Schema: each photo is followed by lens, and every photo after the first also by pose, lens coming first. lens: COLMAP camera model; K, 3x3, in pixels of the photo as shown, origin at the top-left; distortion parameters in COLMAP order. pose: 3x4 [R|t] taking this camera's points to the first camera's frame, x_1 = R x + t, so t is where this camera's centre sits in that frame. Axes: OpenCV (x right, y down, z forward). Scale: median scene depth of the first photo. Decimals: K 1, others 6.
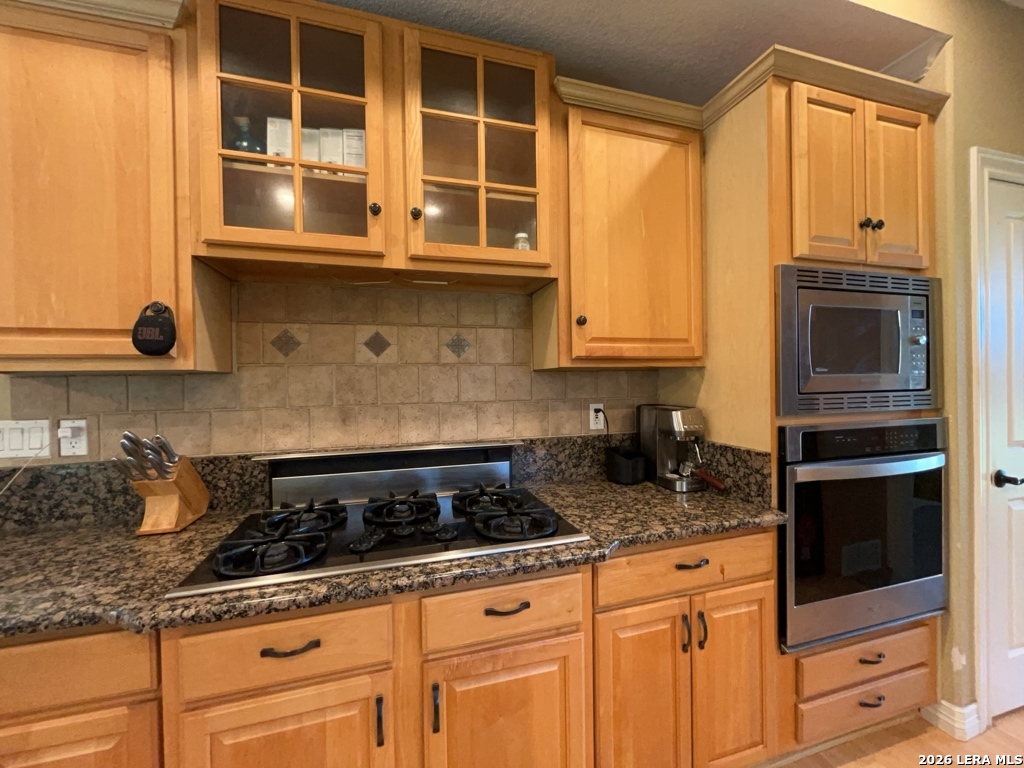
lens RADIAL K [[412.5, 0, 512.0], [0, 412.5, 384.0], [0, 0, 1]] dist [-0.002965, -0.000342]
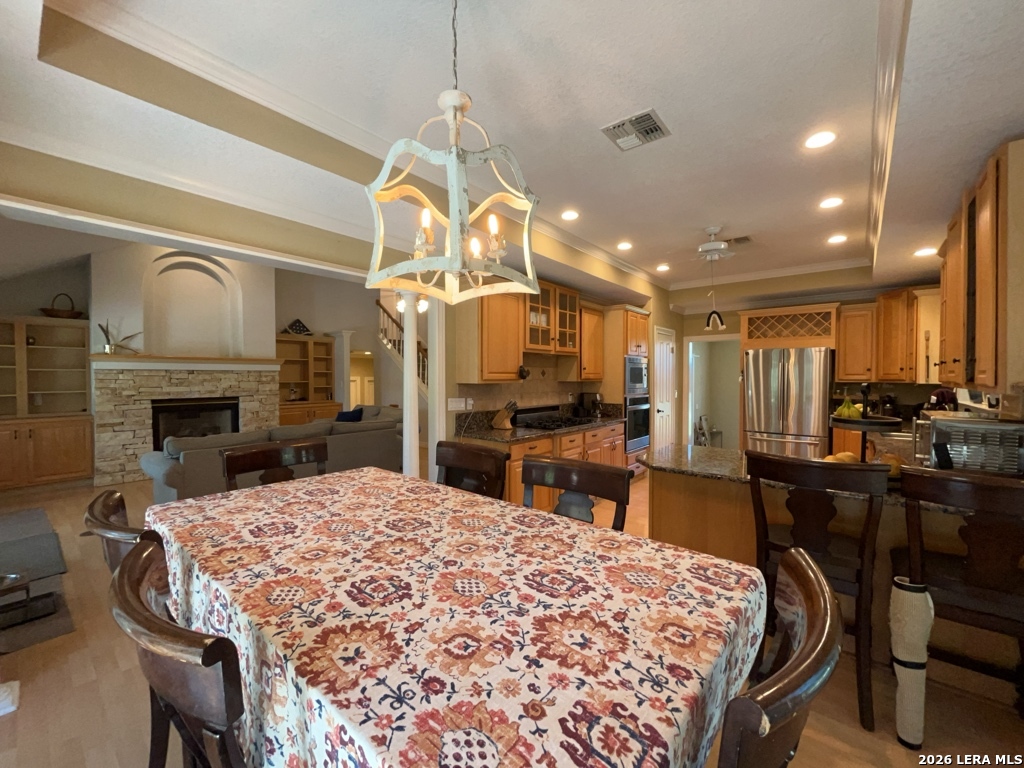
lens RADIAL K [[412.5, 0, 512.0], [0, 412.5, 384.0], [0, 0, 1]] dist [-0.002965, -0.000342]
pose [[0.831582, 0.003851, 0.555389, -2.306471], [-0.008612, 0.999945, 0.005962, -0.035841], [-0.555336, -0.009740, 0.831569, -1.596504]]
